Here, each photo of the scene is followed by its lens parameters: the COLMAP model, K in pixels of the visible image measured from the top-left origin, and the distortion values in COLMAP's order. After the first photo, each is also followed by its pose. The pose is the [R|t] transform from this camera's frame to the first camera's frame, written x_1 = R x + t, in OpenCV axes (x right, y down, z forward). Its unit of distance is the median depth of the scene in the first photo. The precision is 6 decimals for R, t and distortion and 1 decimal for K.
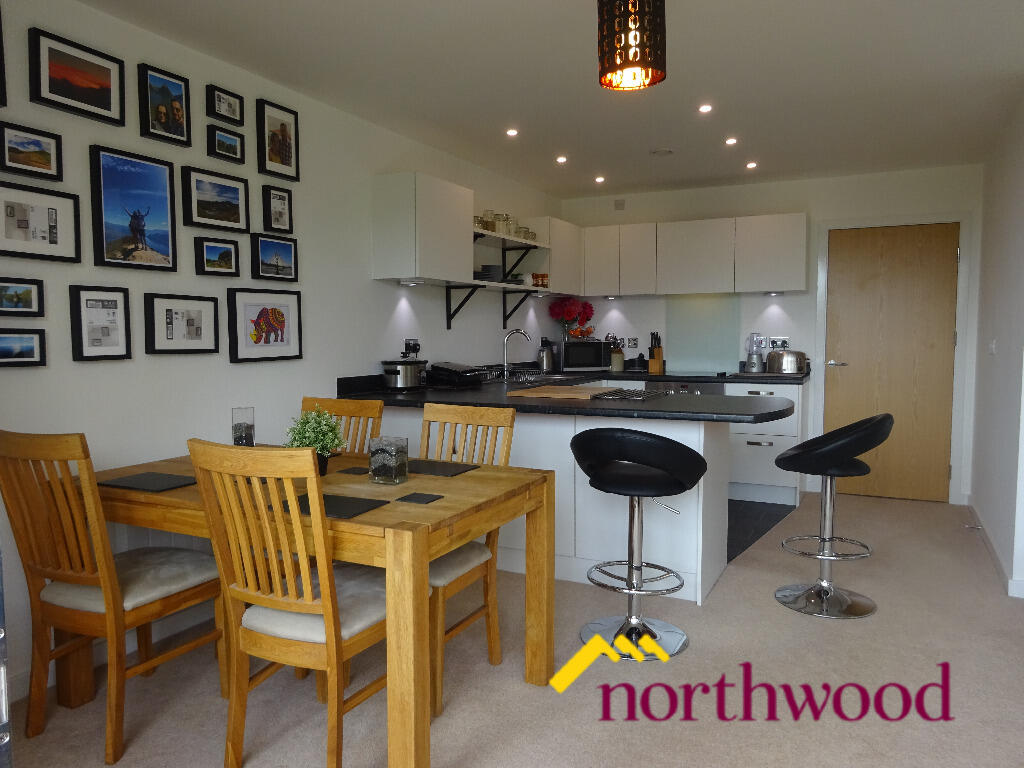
lens RADIAL K [[737.4, 0, 514.8], [0, 737.4, 382.5], [0, 0, 1]] dist [-0.003748, -0.002580]
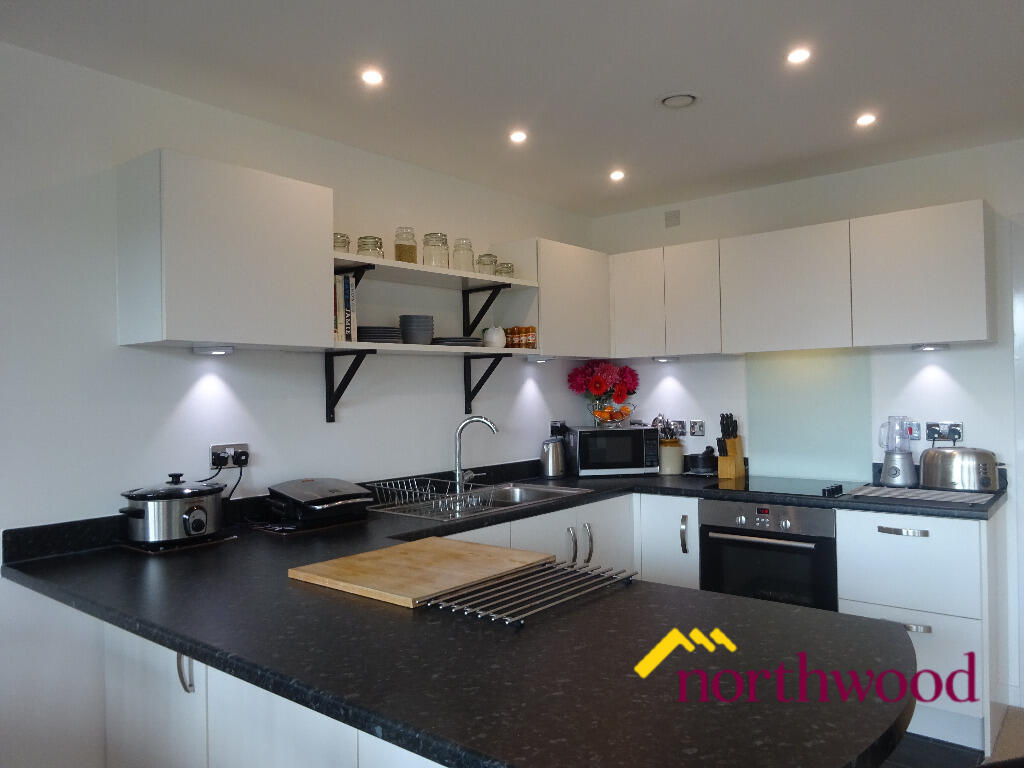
lens RADIAL K [[737.4, 0, 509.2], [0, 737.4, 385.9], [0, 0, 1]] dist [-0.003748, -0.002580]
pose [[0.973405, -0.017609, -0.228414, 0.162524], [0.000638, 0.997246, -0.074158, -0.047792], [0.229091, 0.072040, 0.970736, 0.369179]]
